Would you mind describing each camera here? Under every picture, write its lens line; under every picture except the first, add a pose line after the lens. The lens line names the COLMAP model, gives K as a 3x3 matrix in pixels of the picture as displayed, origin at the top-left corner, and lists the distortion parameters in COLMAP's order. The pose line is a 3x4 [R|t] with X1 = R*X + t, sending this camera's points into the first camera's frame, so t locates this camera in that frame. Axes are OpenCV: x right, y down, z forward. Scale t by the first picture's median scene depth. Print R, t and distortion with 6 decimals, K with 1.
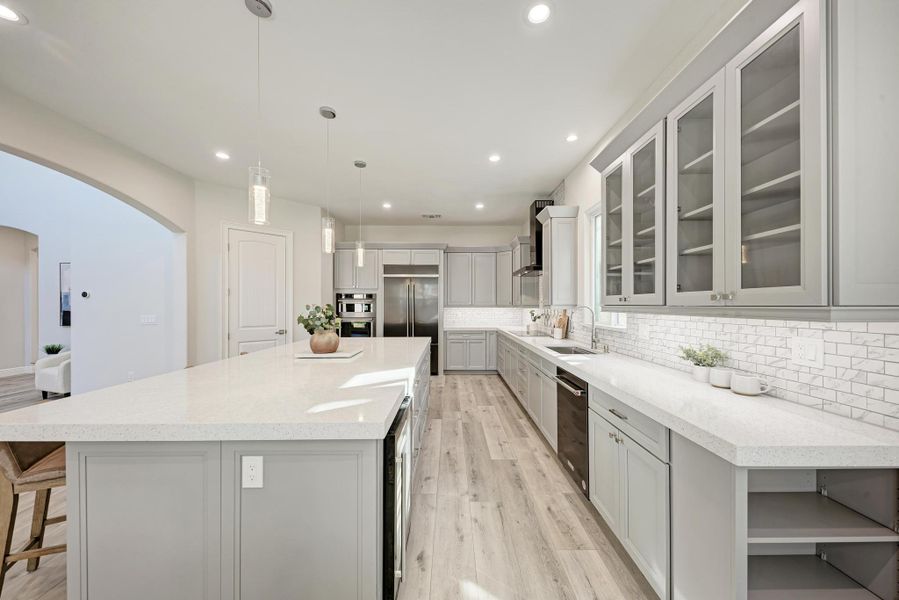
lens RADIAL K [[325.3, 0, 450.7], [0, 325.3, 305.1], [0, 0, 1]] dist [0.019068, -0.006584]
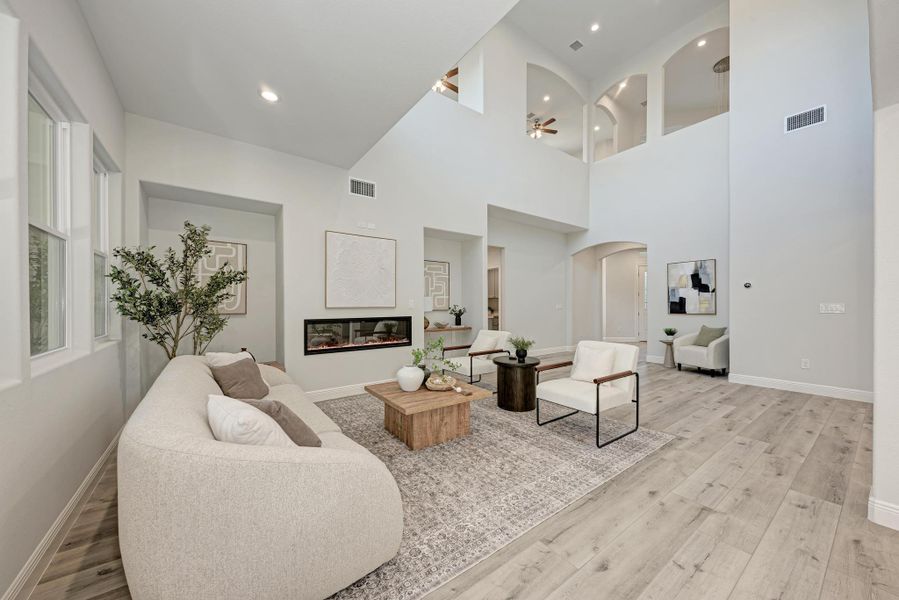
lens RADIAL K [[325.3, 0, 450.7], [0, 325.3, 305.1], [0, 0, 1]] dist [0.019068, -0.006584]
pose [[0.593368, -0.000334, -0.804931, -0.918195], [0.000600, 1.000000, 0.000028, 0.040479], [0.804931, -0.000500, 0.593368, -0.546928]]
